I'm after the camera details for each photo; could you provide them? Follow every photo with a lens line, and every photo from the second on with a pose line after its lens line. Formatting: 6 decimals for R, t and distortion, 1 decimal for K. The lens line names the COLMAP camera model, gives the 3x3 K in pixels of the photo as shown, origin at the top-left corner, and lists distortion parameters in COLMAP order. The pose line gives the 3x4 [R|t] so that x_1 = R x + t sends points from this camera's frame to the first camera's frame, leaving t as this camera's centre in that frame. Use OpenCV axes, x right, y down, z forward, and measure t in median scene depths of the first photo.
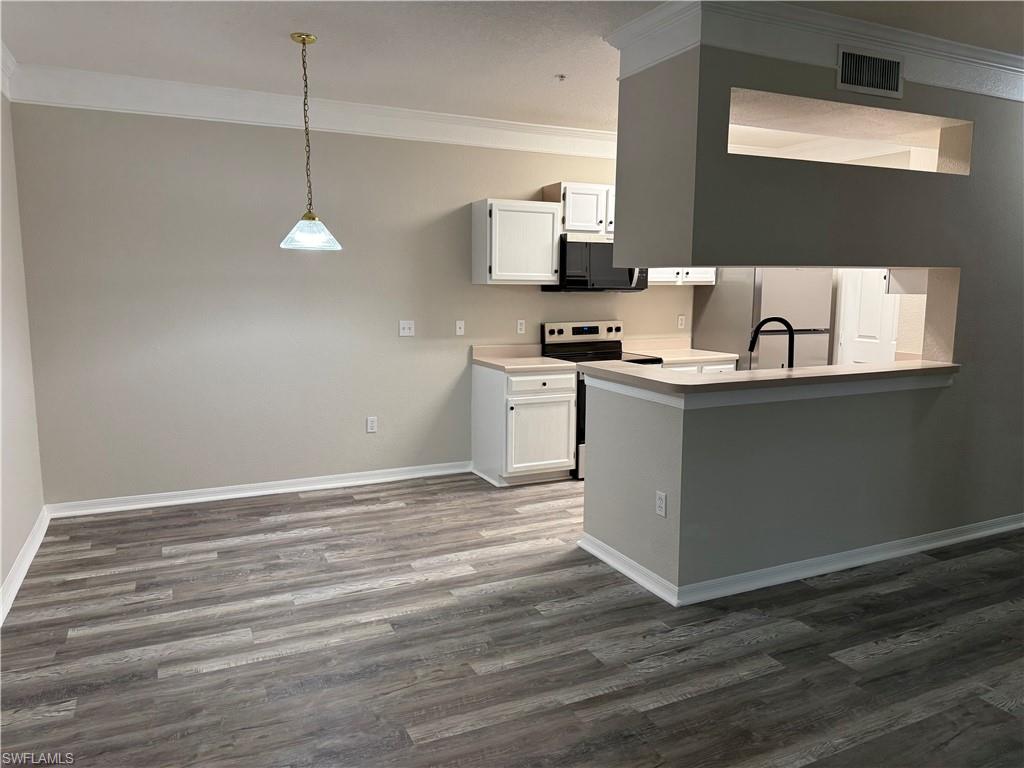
lens RADIAL K [[718.8, 0, 512.0], [0, 718.8, 384.0], [0, 0, 1]] dist [0.183595, -0.000028]
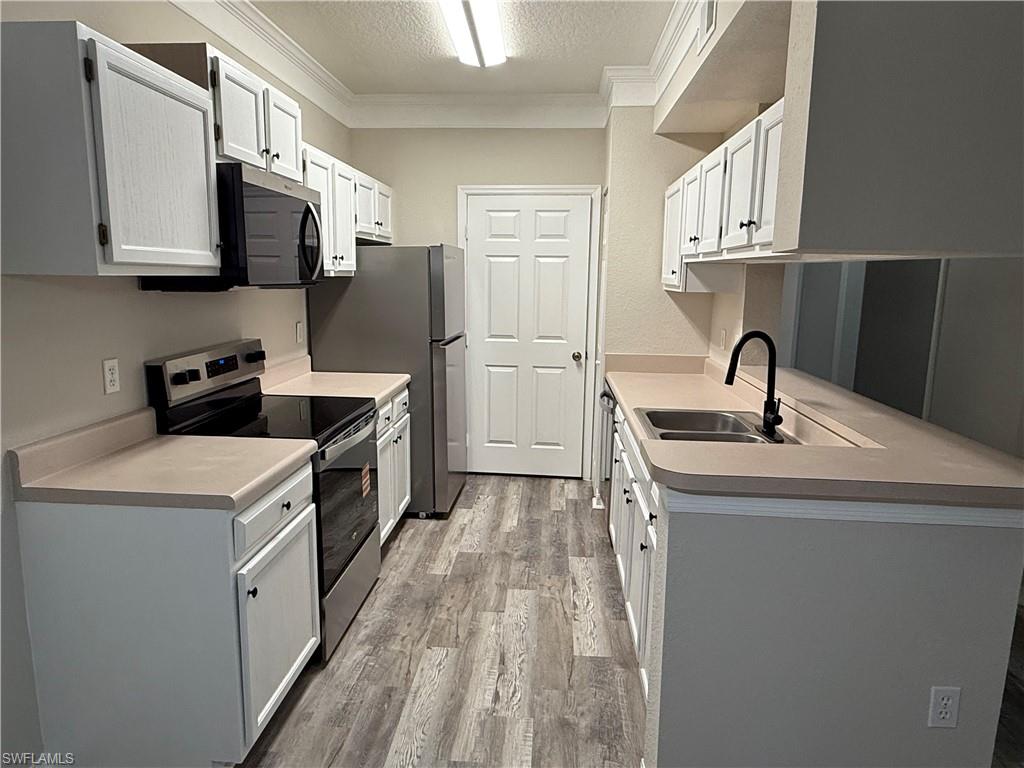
lens RADIAL K [[648.6, 0, 512.0], [0, 648.6, 384.0], [0, 0, 1]] dist [0.004316, 0.001190]
pose [[0.492537, -0.142636, 0.858523, -0.202920], [0.105106, 0.989006, 0.104016, -0.093706], [-0.863922, 0.039004, 0.502114, 0.639737]]
